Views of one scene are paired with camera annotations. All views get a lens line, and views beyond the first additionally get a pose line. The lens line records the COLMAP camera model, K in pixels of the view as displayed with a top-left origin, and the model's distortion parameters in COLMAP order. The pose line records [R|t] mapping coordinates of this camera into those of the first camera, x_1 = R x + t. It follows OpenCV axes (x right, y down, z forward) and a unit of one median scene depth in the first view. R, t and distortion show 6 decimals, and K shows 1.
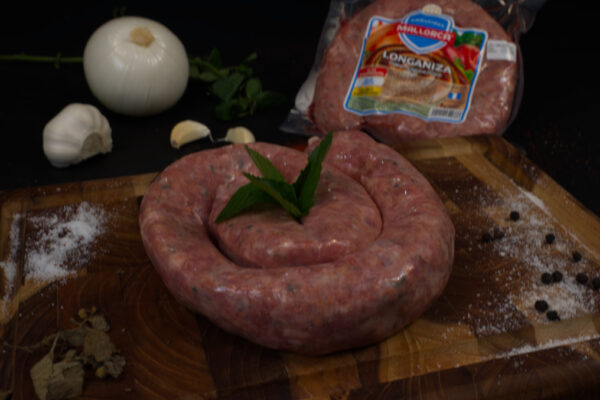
lens RADIAL K [[752.0, 0, 299.8], [0, 752.0, 200.1], [0, 0, 1]] dist [-0.017246, 0.000000]
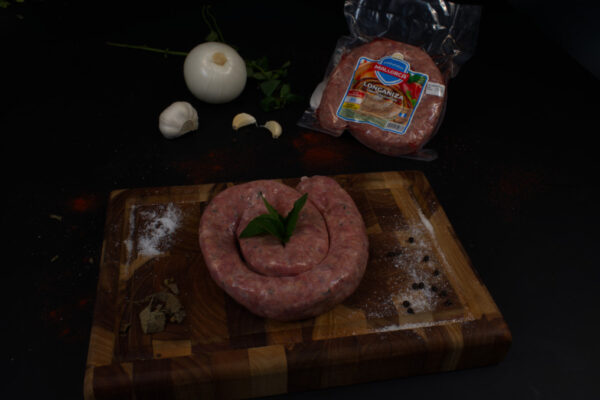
lens RADIAL K [[574.5, 0, 300.5], [0, 574.5, 198.6], [0, 0, 1]] dist [-0.031893, 0.000000]
pose [[0.993117, 0.106657, -0.048402, 0.090048], [-0.095035, 0.975327, 0.199264, -0.338219], [0.068460, -0.193292, 0.978750, -0.333726]]
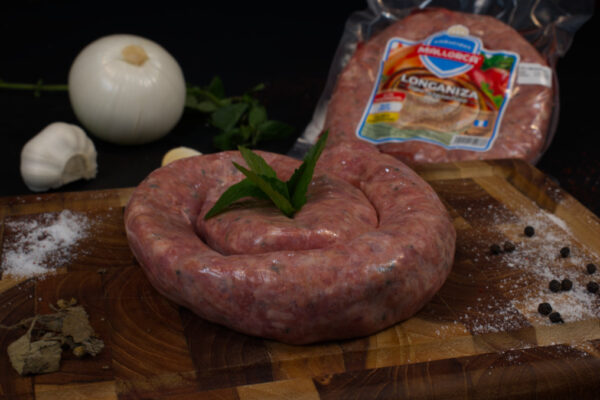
lens RADIAL K [[982.2, 0, 299.2], [0, 982.2, 199.9], [0, 0, 1]] dist [-0.000182, 0.000000]
pose [[0.999221, 0.018521, -0.034851, 0.049091], [-0.022645, 0.992282, -0.121919, 0.145569], [0.032324, 0.122613, 0.991928, -0.222455]]
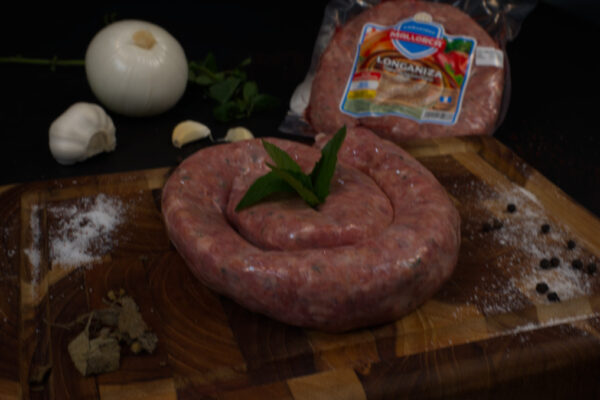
lens RADIAL K [[752.0, 0, 299.8], [0, 752.0, 202.5], [0, 0, 1]] dist [-0.017246, 0.000000]
pose [[0.998938, 0.003635, 0.045940, -0.066722], [-0.002947, 0.999883, -0.015024, 0.032102], [-0.045990, 0.014872, 0.998831, -0.053155]]
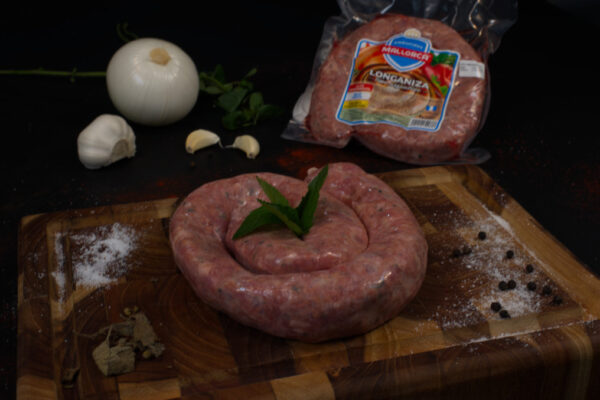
lens RADIAL K [[873.6, 0, 301.1], [0, 873.6, 198.5], [0, 0, 1]] dist [0.002065, 0.000000]
pose [[0.999938, 0.003341, 0.010654, -0.014974], [-0.002993, 0.999467, -0.032520, 0.008657], [-0.010757, 0.032486, 0.999414, -0.402529]]
